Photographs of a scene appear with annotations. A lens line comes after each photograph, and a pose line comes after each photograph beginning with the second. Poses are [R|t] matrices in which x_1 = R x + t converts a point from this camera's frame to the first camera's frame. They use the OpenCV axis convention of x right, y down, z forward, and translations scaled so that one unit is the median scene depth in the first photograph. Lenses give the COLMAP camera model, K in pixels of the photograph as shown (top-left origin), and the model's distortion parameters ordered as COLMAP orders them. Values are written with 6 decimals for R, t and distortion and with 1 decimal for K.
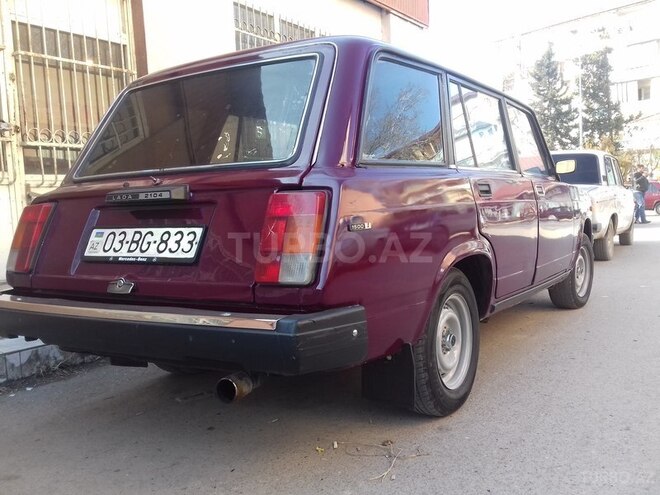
lens RADIAL K [[592.9, 0, 338.1], [0, 592.9, 245.5], [0, 0, 1]] dist [0.099634, -0.239654]
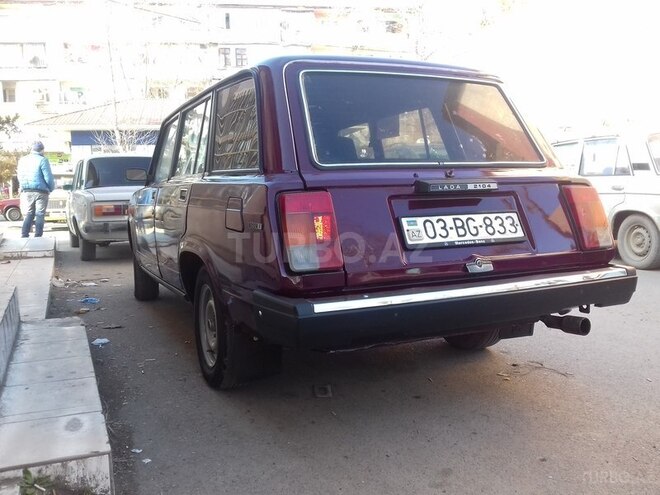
lens RADIAL K [[592.9, 0, 338.1], [0, 592.9, 245.5], [0, 0, 1]] dist [0.099634, -0.239654]
pose [[0.573435, -0.053354, 0.817512, -1.399886], [0.057630, 0.998032, 0.024712, -0.013073], [-0.817221, 0.032942, 0.575382, 0.556298]]
